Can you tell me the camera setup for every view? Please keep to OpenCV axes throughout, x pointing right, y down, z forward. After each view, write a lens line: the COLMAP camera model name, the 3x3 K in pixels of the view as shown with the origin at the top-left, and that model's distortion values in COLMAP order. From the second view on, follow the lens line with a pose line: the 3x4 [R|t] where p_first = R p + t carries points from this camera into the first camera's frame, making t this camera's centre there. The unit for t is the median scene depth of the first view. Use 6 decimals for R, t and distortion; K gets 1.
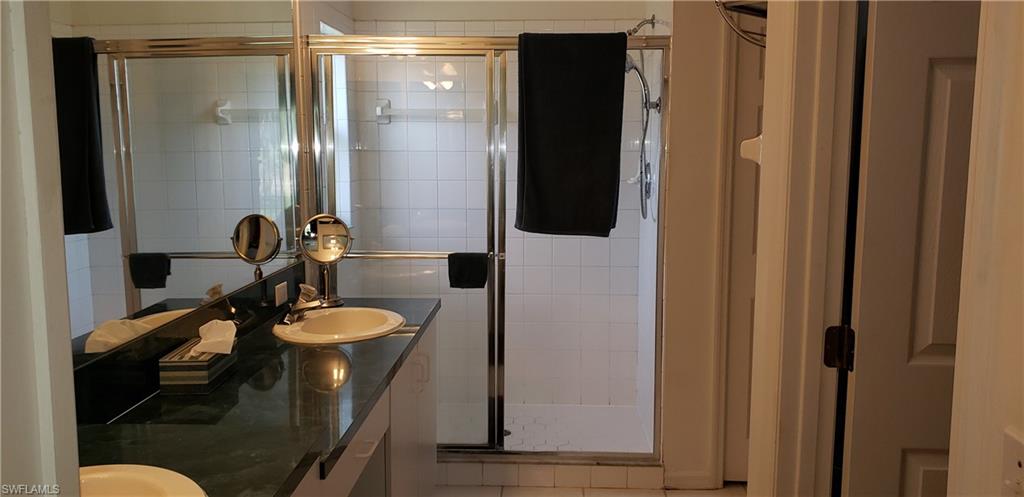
lens RADIAL K [[781.6, 0, 509.8], [0, 781.6, 251.6], [0, 0, 1]] dist [0.026365, -0.034301]
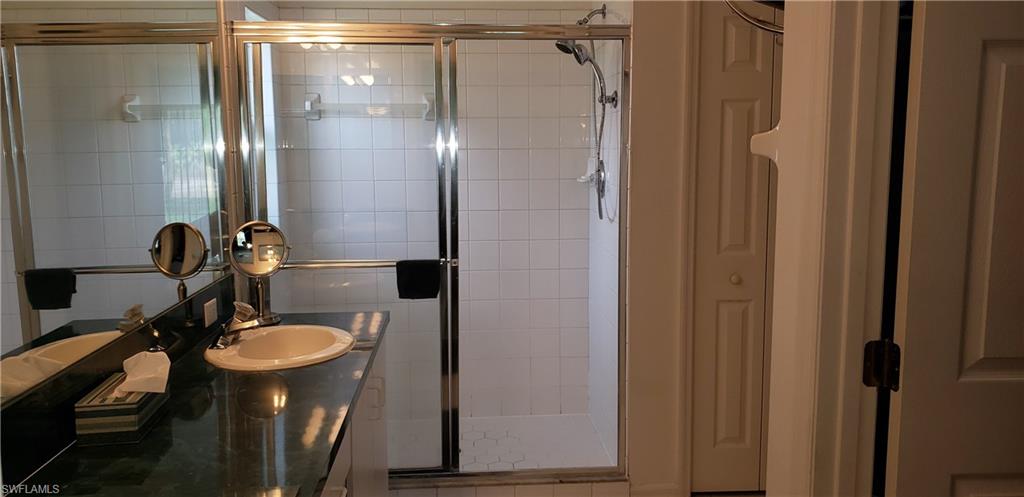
lens RADIAL K [[781.6, 0, 506.0], [0, 781.6, 242.9], [0, 0, 1]] dist [0.026365, -0.034301]
pose [[0.993726, -0.021284, 0.109799, -0.050880], [0.022071, 0.999739, -0.005952, -0.010559], [-0.109643, 0.008338, 0.993936, 0.077268]]
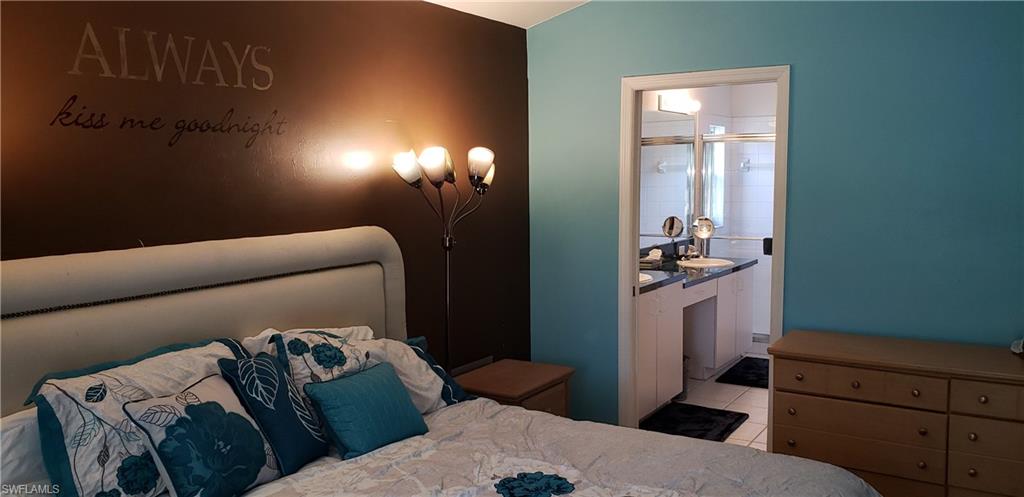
lens RADIAL K [[781.6, 0, 512.2], [0, 781.6, 246.5], [0, 0, 1]] dist [0.026365, -0.034301]
pose [[0.860459, 0.043129, -0.507692, 0.394294], [-0.061871, 0.997882, -0.020090, 0.106191], [0.505750, 0.048698, 0.861305, -1.087377]]
